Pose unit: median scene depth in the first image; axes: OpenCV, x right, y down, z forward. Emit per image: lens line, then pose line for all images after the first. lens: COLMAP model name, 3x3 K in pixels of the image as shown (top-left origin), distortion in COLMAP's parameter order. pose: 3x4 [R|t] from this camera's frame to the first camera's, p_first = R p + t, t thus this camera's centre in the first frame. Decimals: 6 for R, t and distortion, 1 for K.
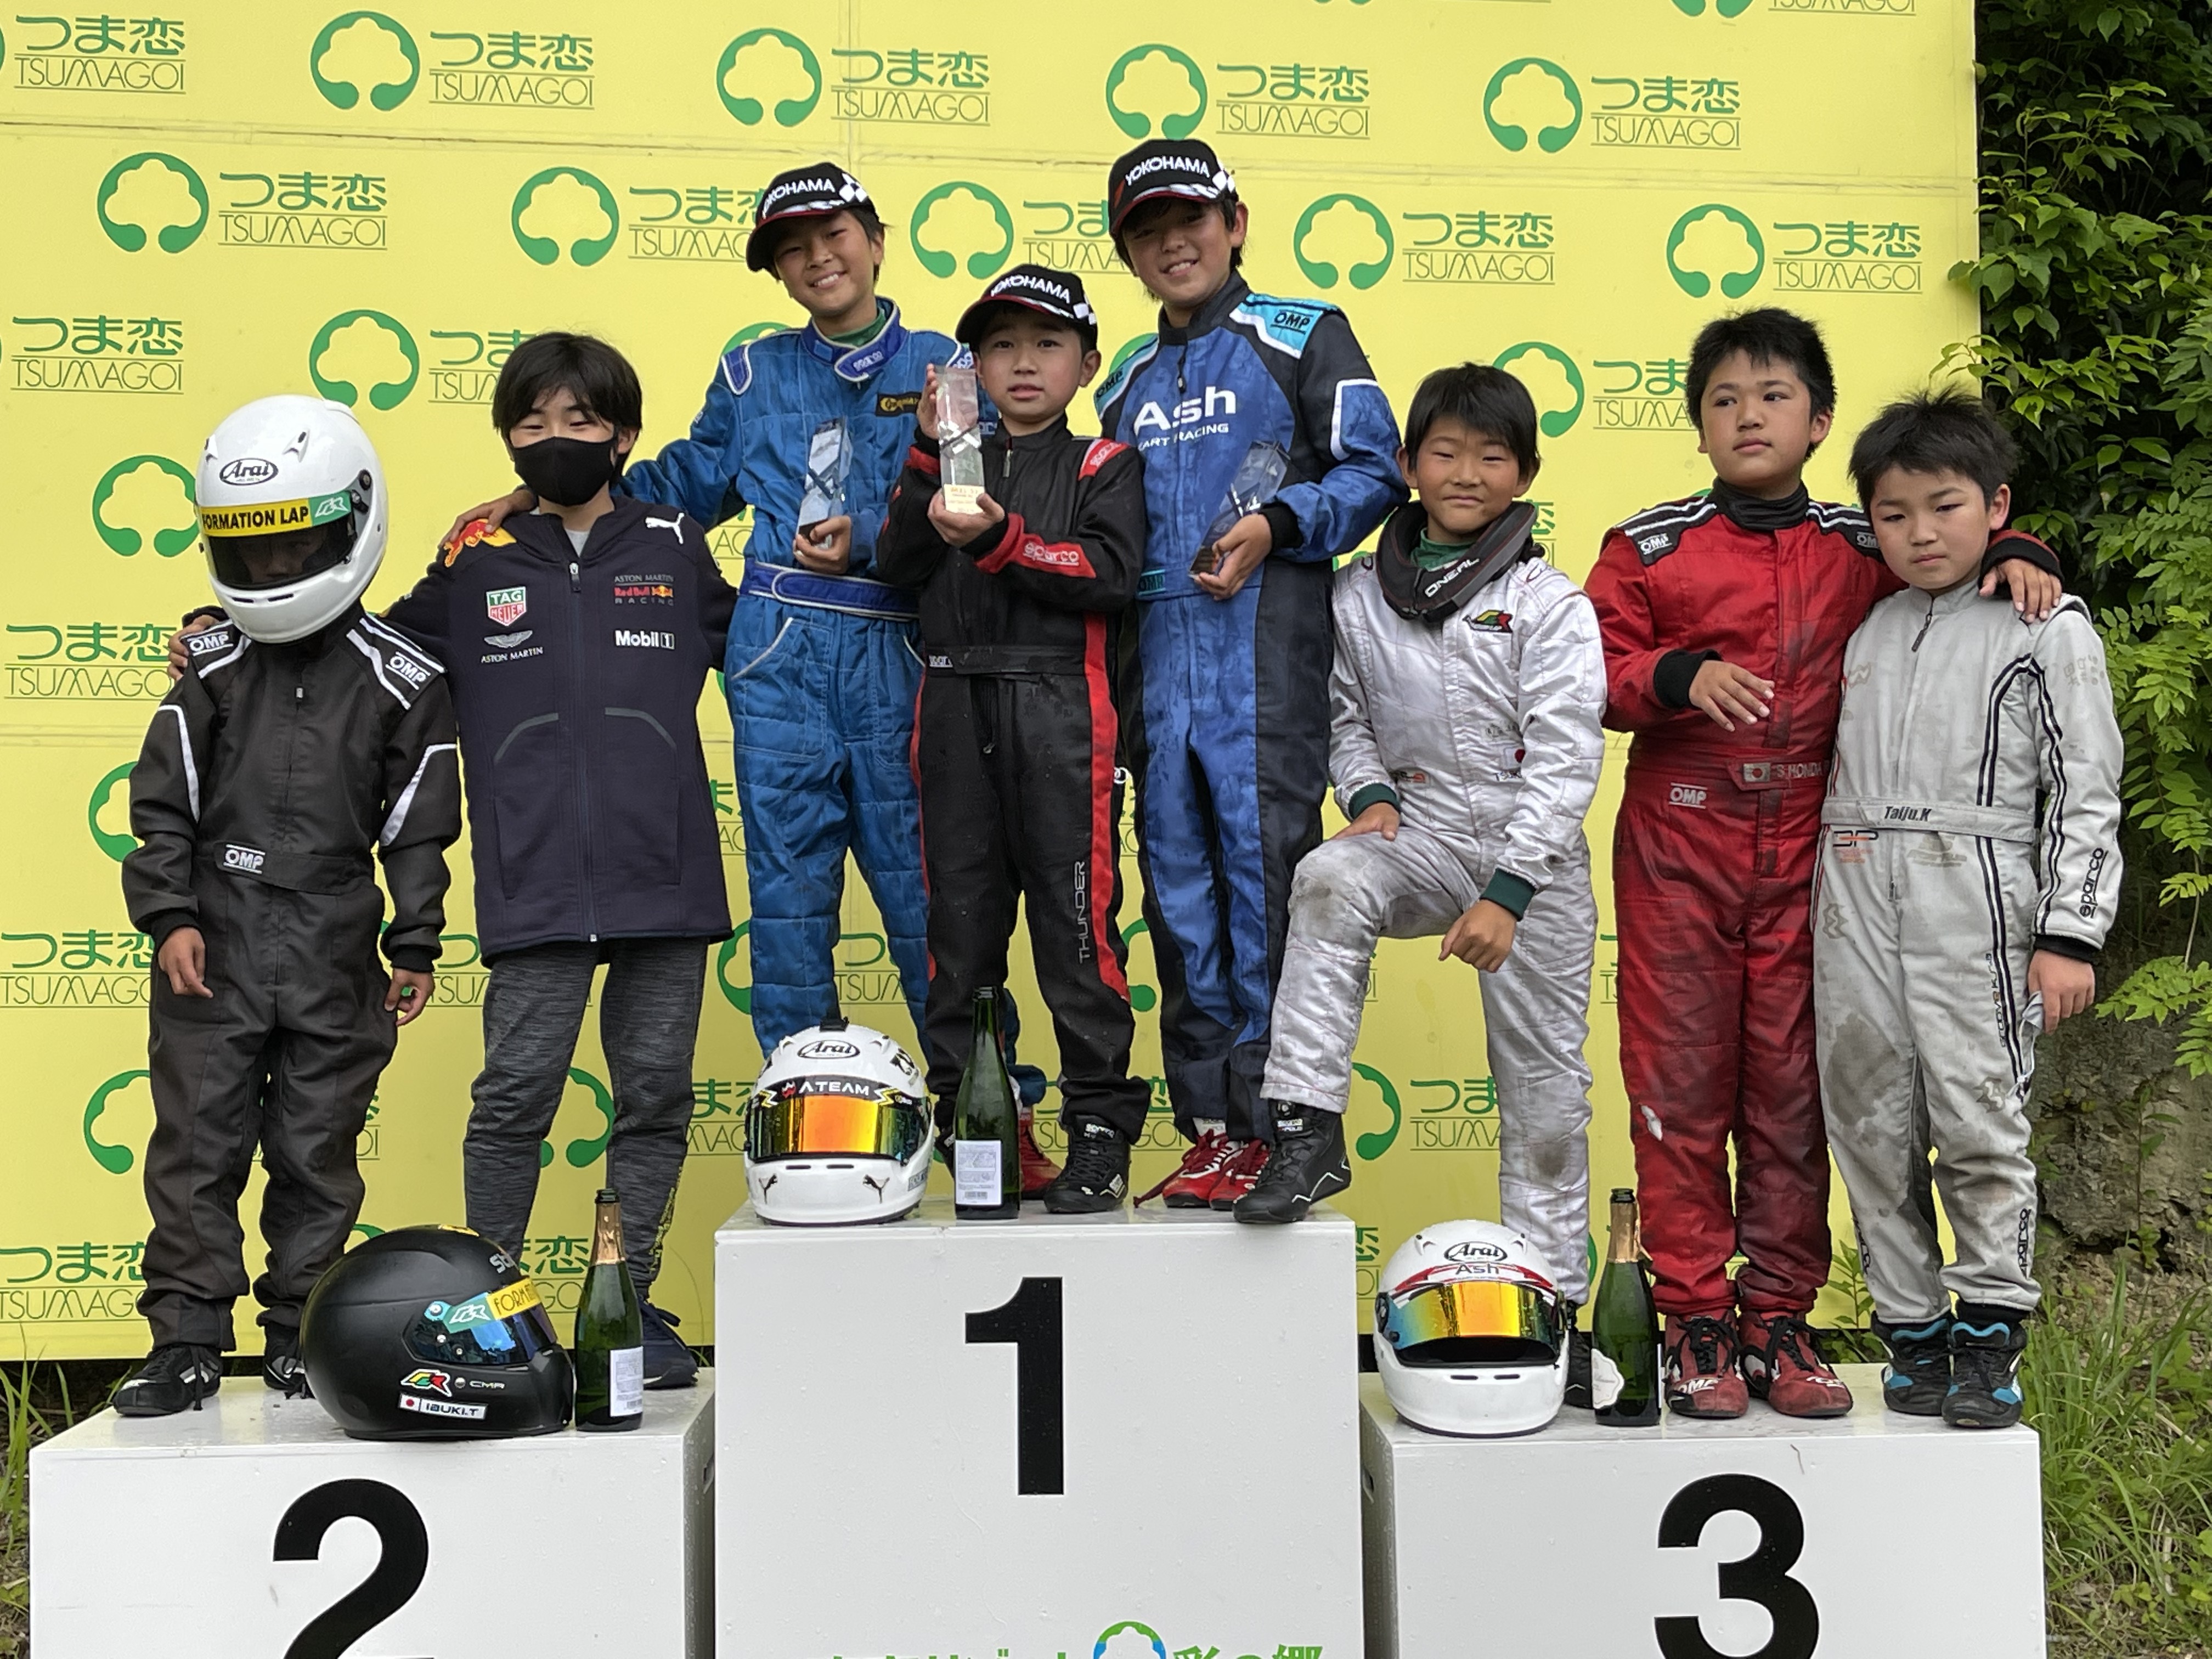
lens RADIAL K [[3215.6, 0, 1110.5], [0, 3215.6, 820.8], [0, 0, 1]] dist [0.033407, 0.000000]
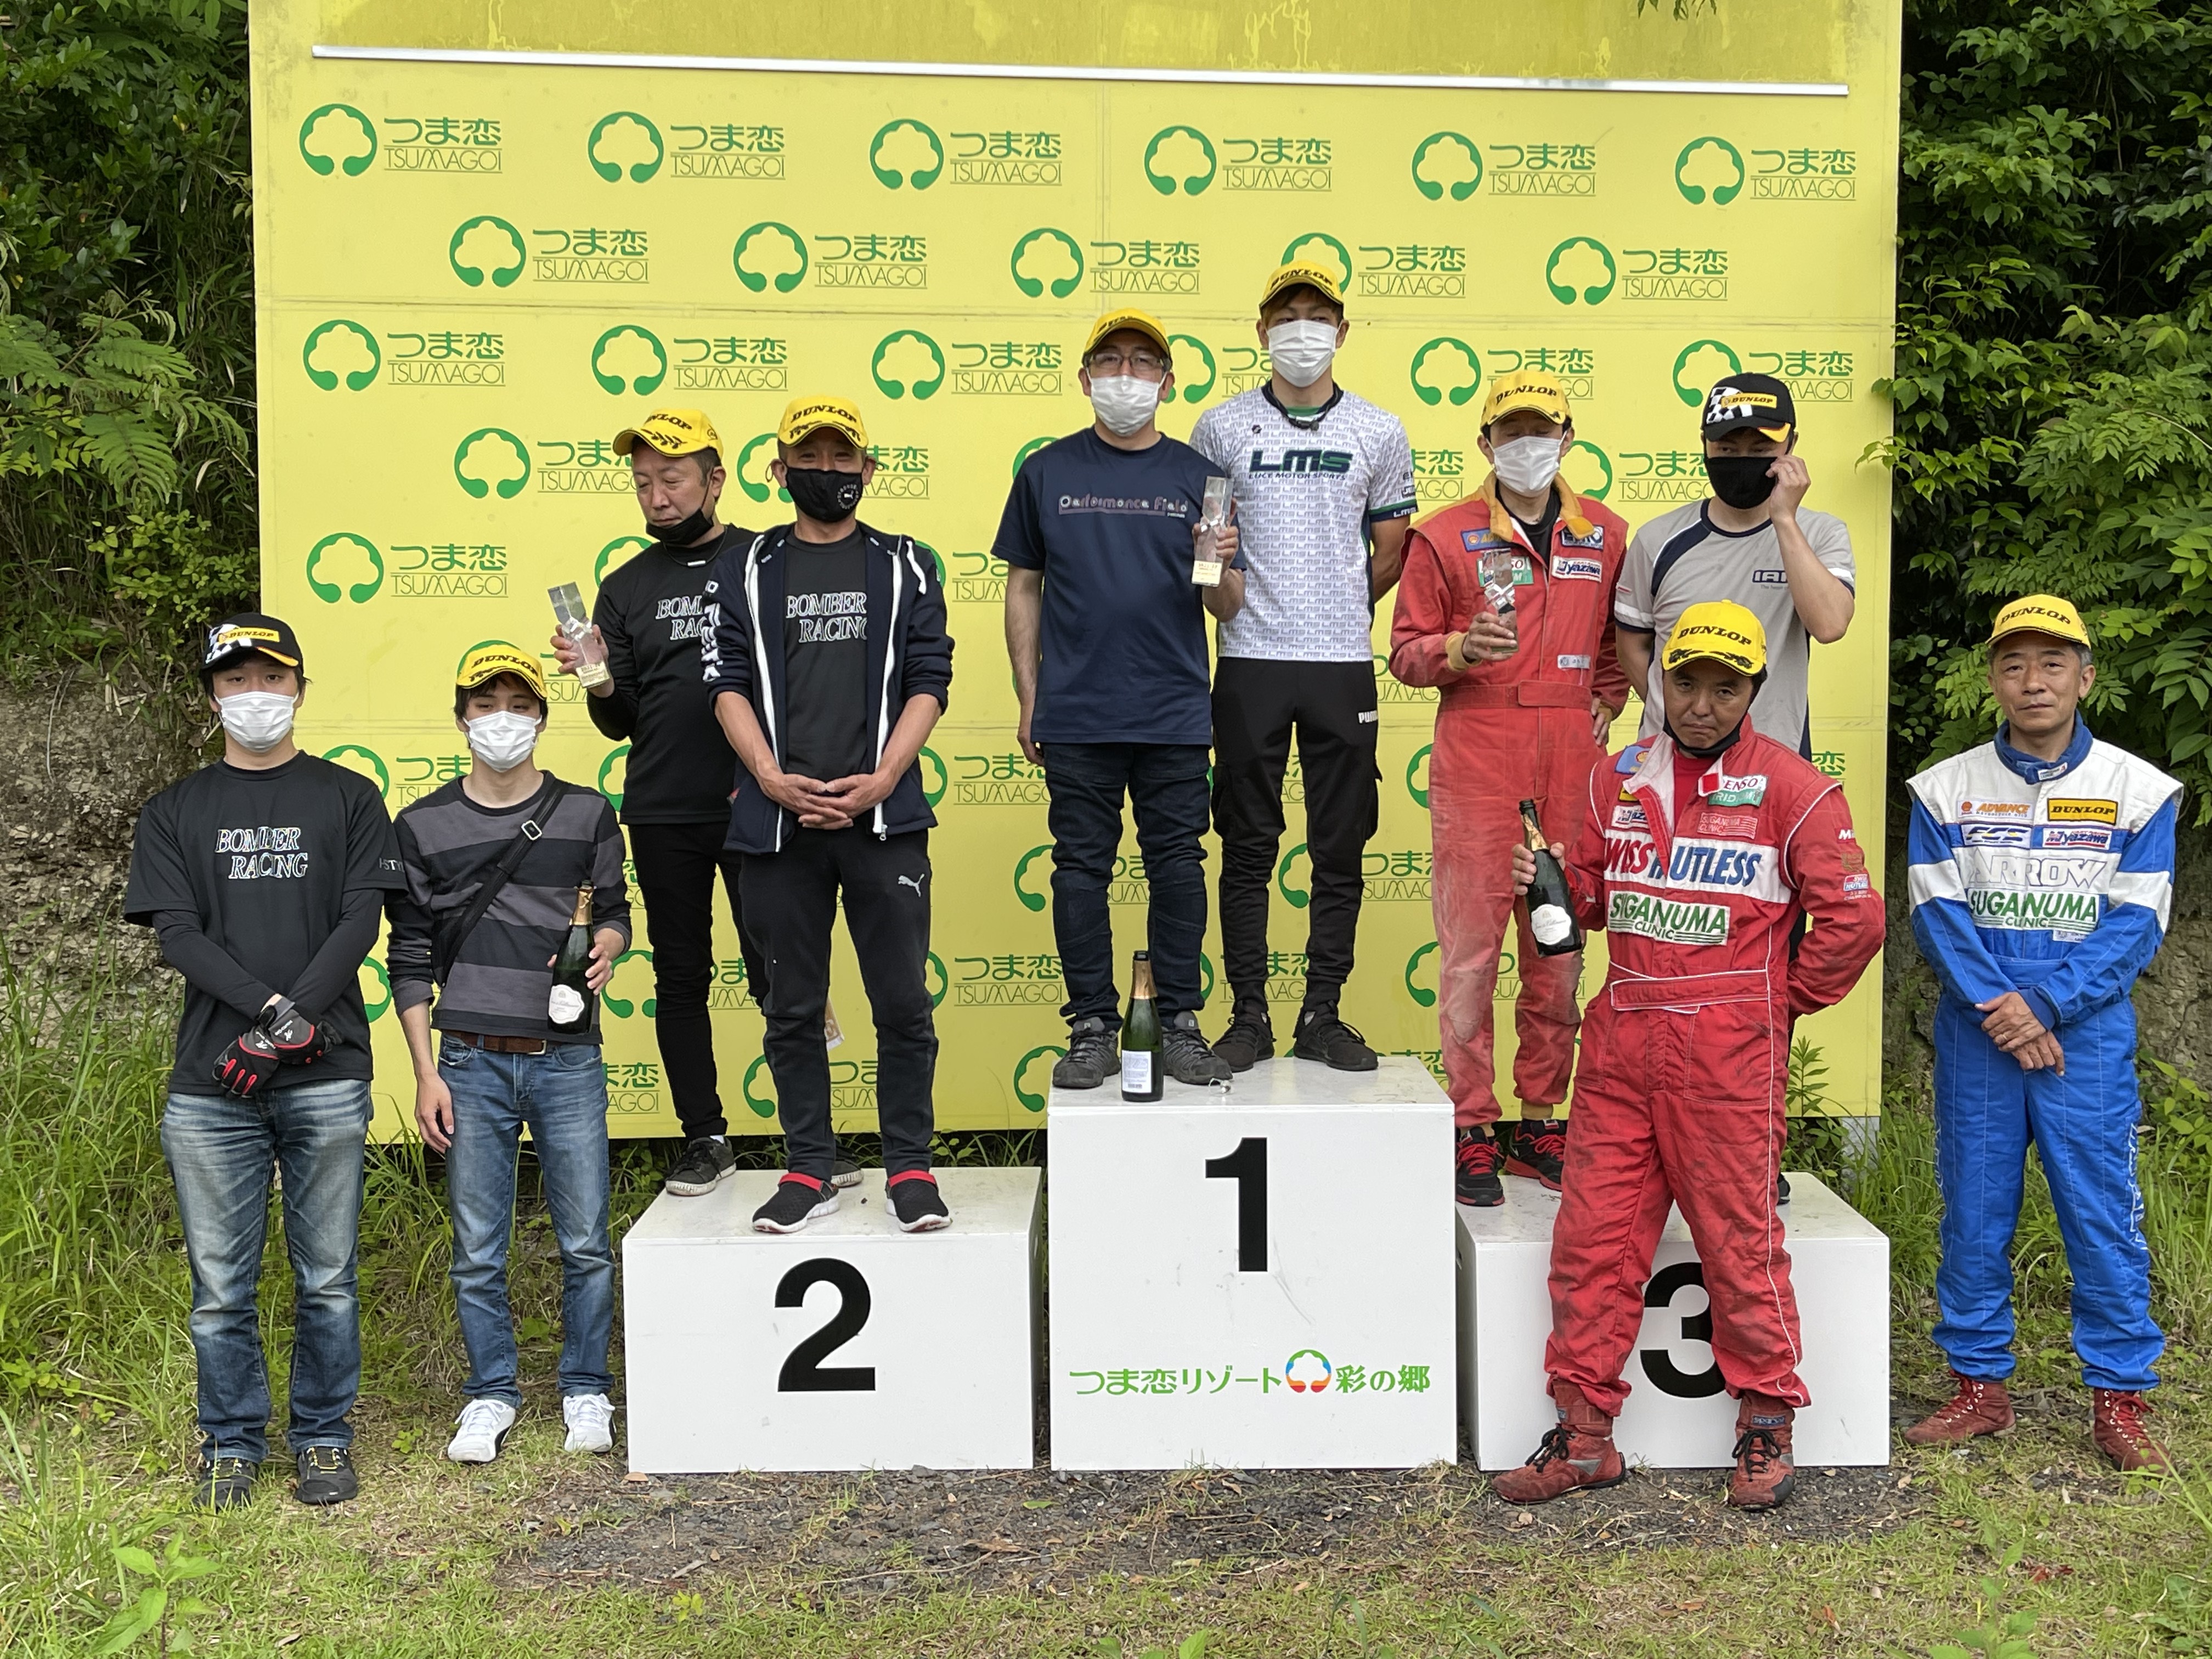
lens RADIAL K [[2650.7, 0, 1110.5], [0, 2650.7, 833.5], [0, 0, 1]] dist [0.014745, 0.000000]
pose [[0.999507, 0.006442, -0.030714, -0.039874], [-0.002529, 0.992053, 0.125795, -0.127380], [0.031280, -0.125656, 0.991581, -0.203713]]
